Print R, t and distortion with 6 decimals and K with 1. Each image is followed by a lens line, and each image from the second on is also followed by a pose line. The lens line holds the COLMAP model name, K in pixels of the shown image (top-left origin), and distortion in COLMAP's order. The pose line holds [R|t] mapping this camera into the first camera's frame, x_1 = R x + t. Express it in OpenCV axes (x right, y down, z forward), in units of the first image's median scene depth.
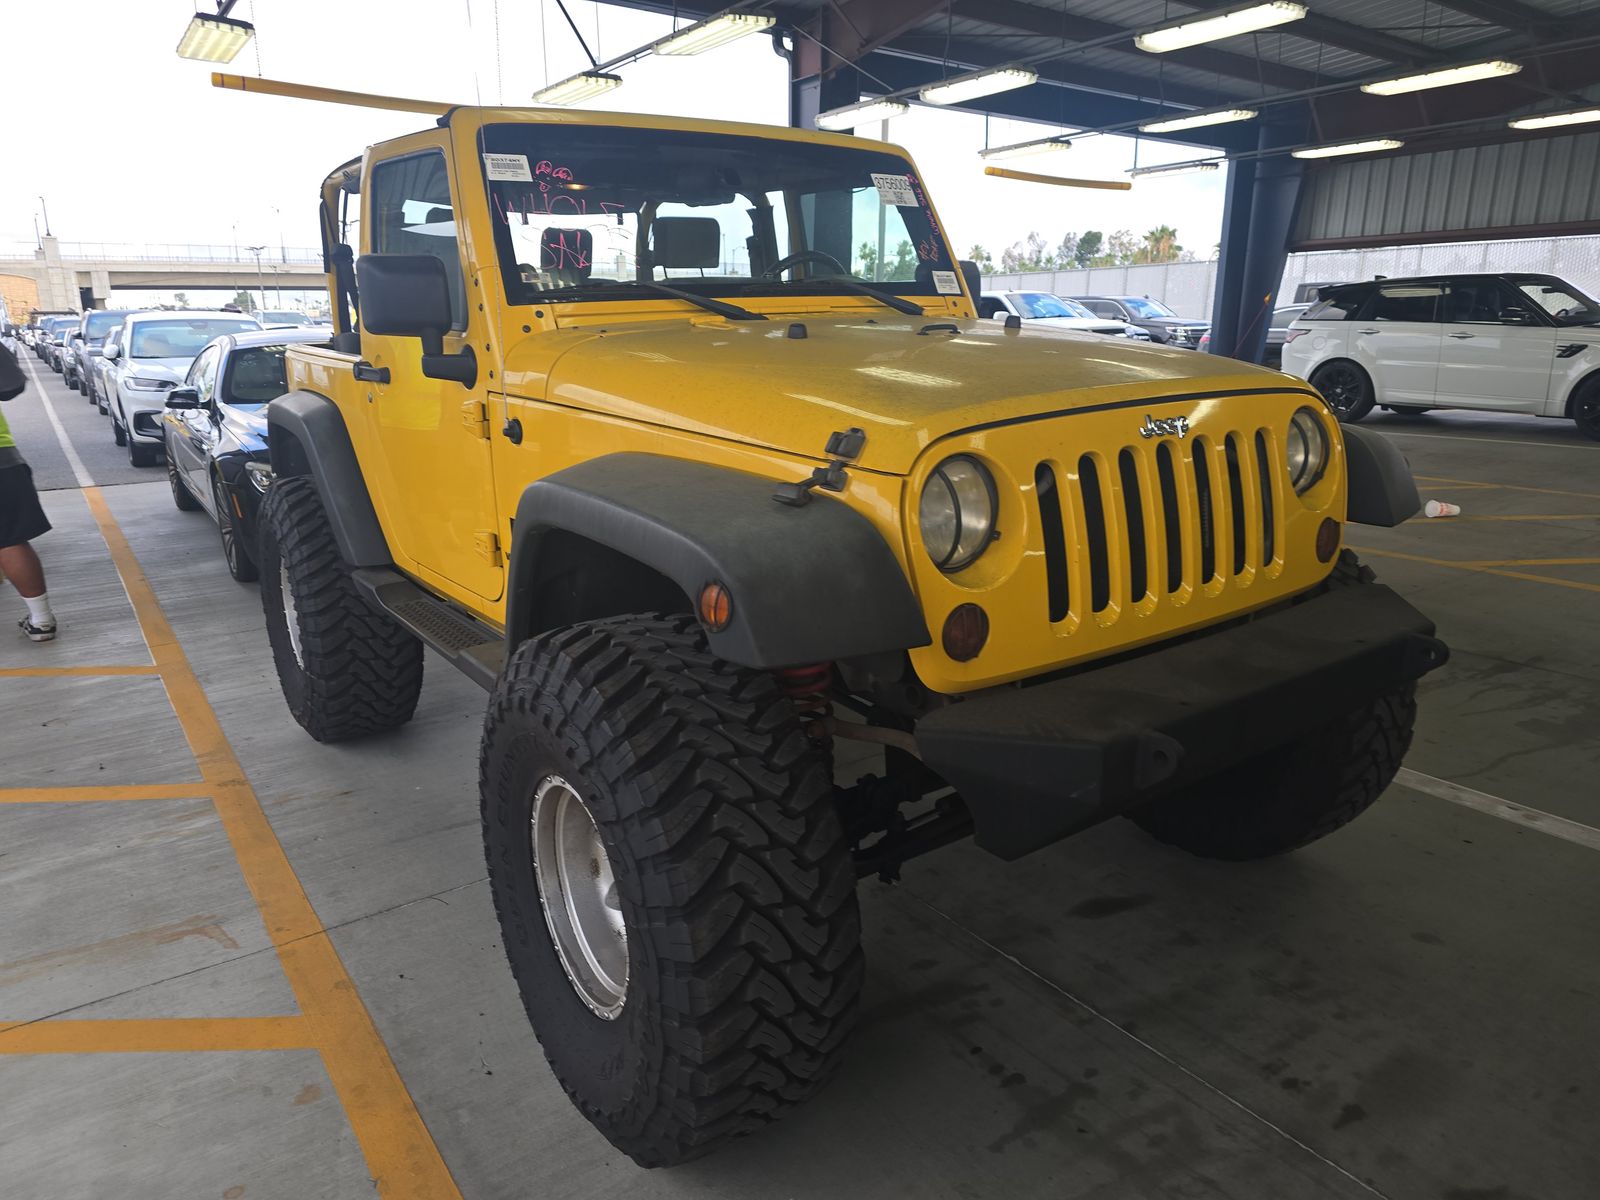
lens RADIAL K [[1069.7, 0, 793.0], [0, 1069.7, 604.5], [0, 0, 1]] dist [0.041202, -0.029324]
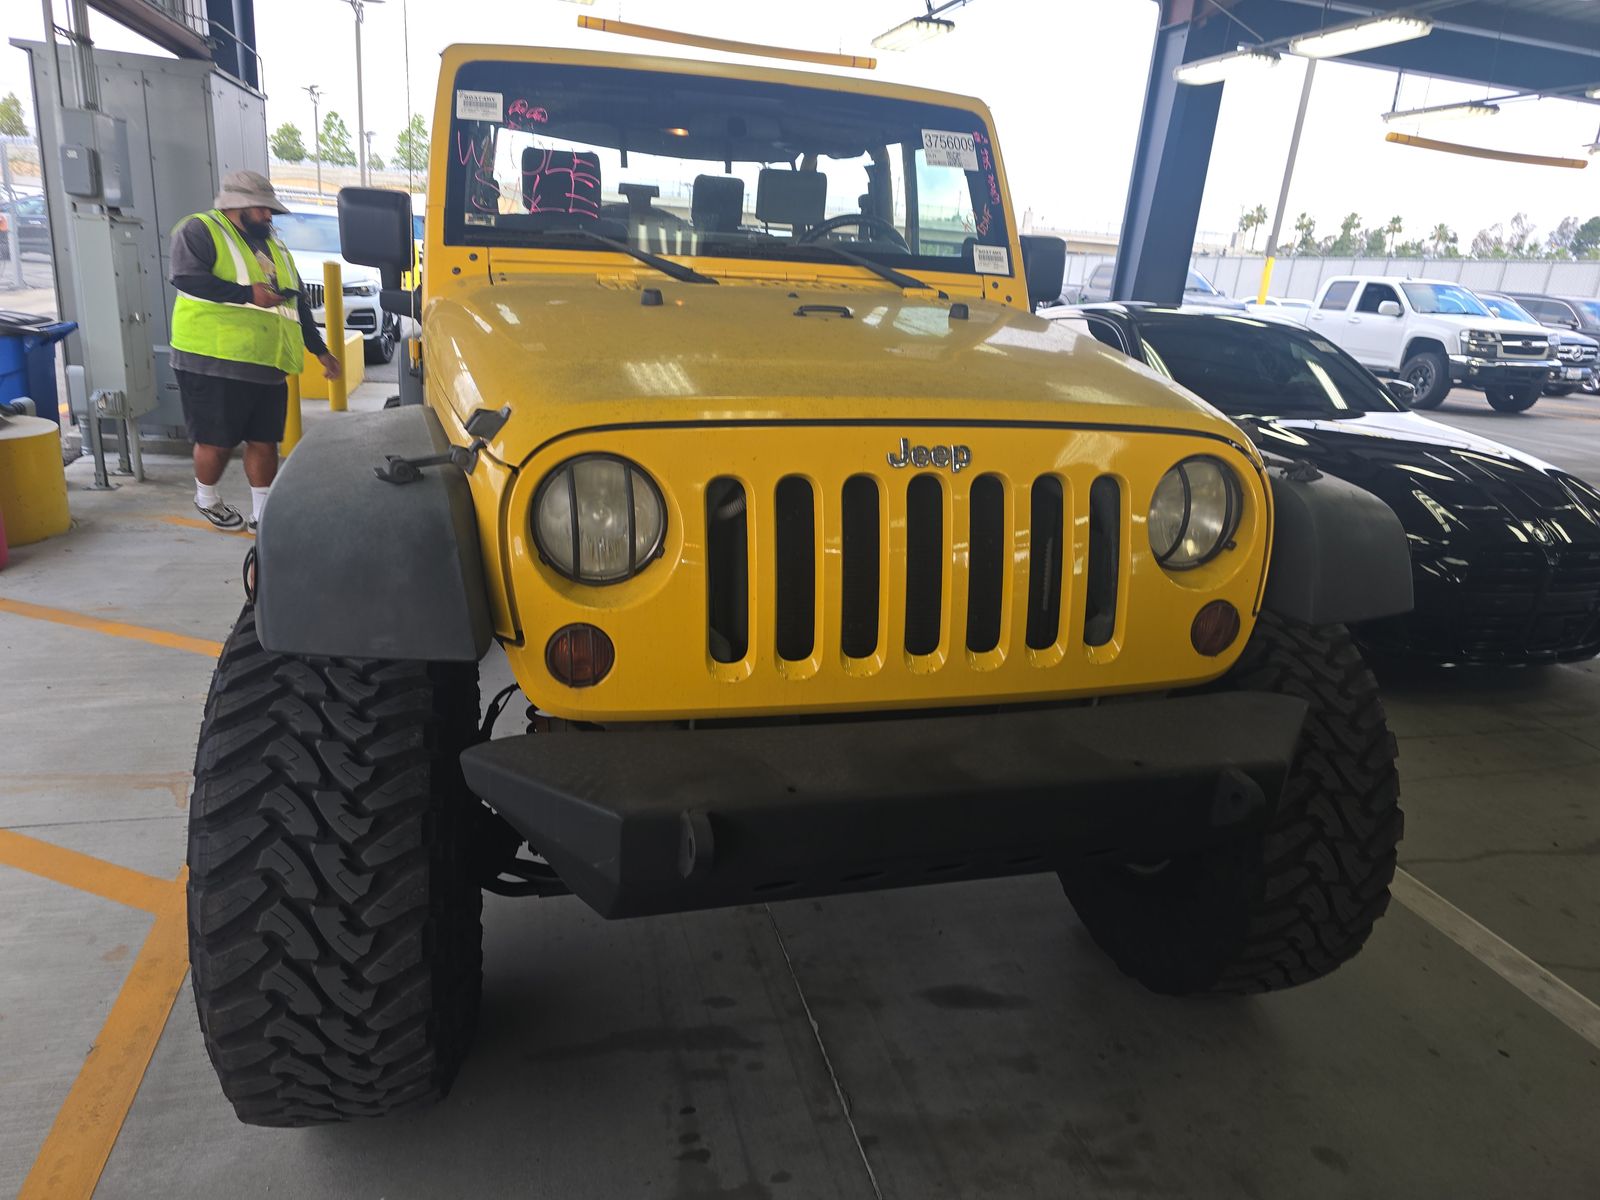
lens RADIAL K [[1069.7, 0, 790.1], [0, 1069.7, 602.5], [0, 0, 1]] dist [0.041202, -0.029324]
pose [[0.935632, 0.177422, -0.305146, 0.340551], [-0.166111, 0.984101, 0.062863, -0.058796], [0.311448, -0.008128, 0.950228, 0.127067]]
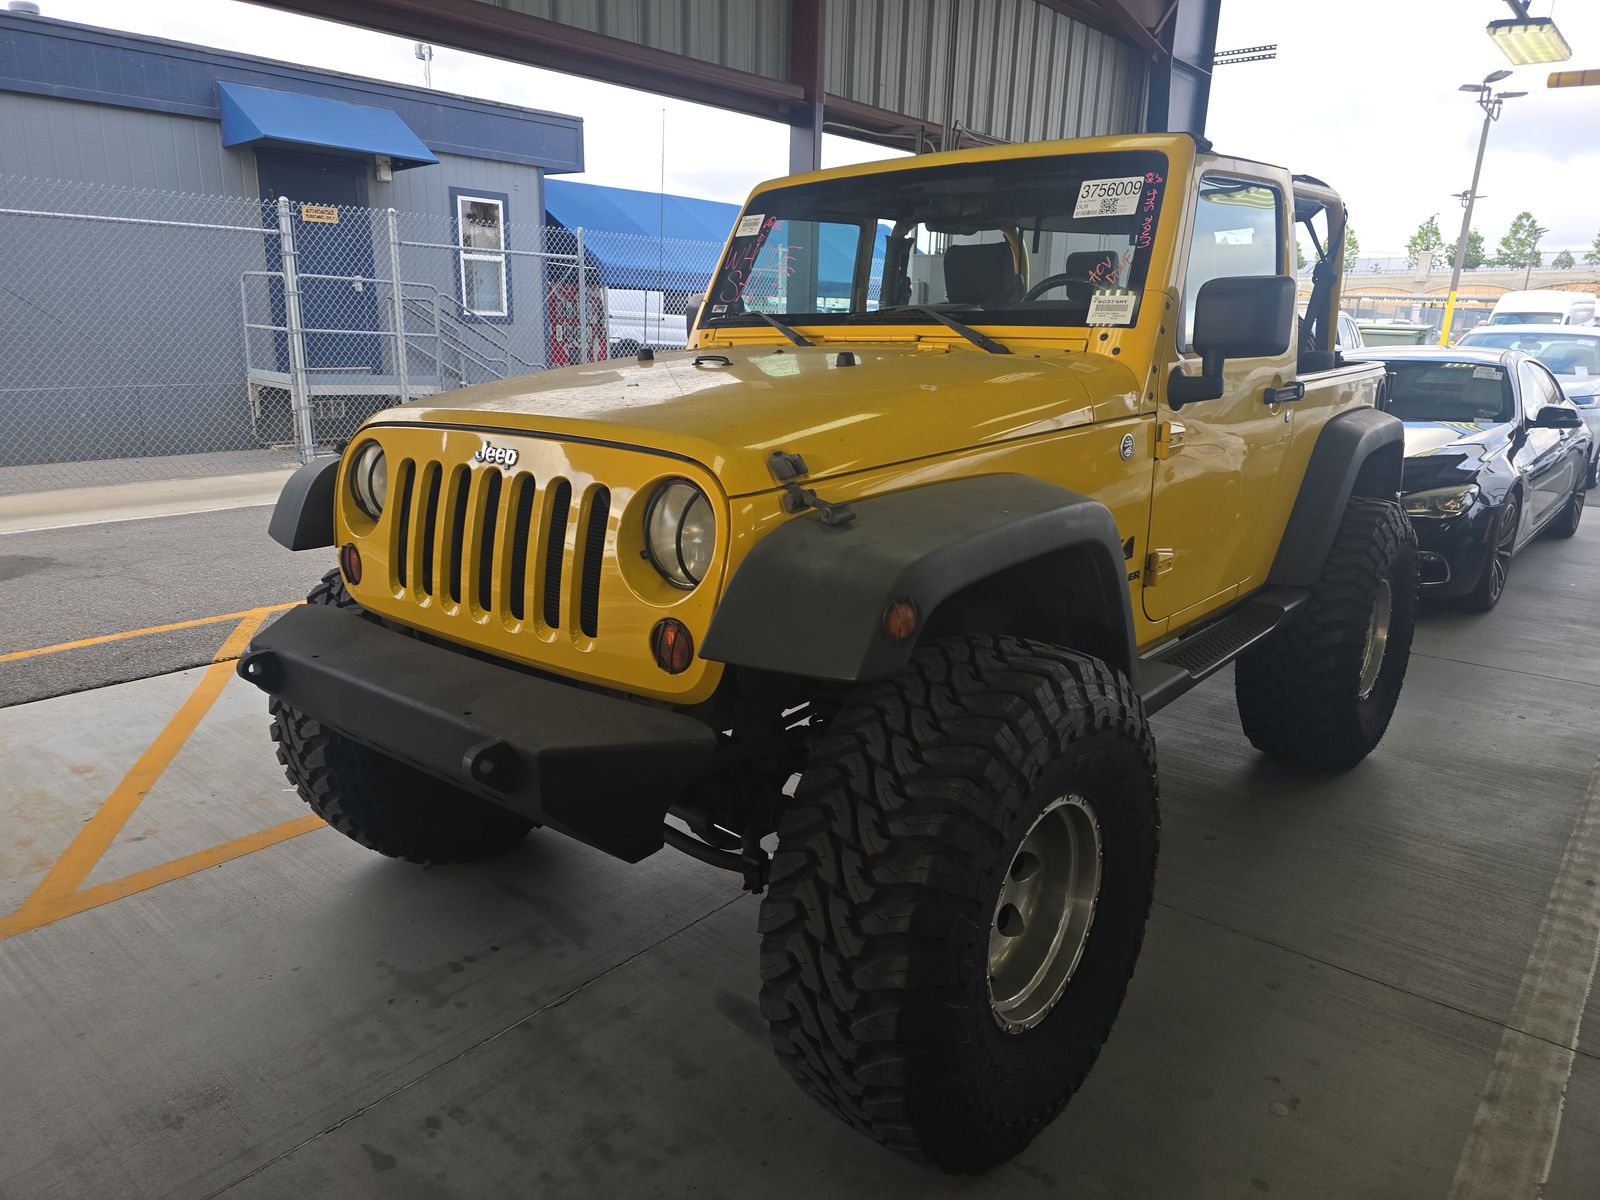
lens RADIAL K [[1069.7, 0, 810.3], [0, 1069.7, 600.0], [0, 0, 1]] dist [0.041202, -0.029324]
pose [[0.262938, 0.254733, -0.930578, 0.970289], [-0.264723, 0.946548, 0.184307, -0.205907], [0.927785, 0.197884, 0.316317, 0.653866]]
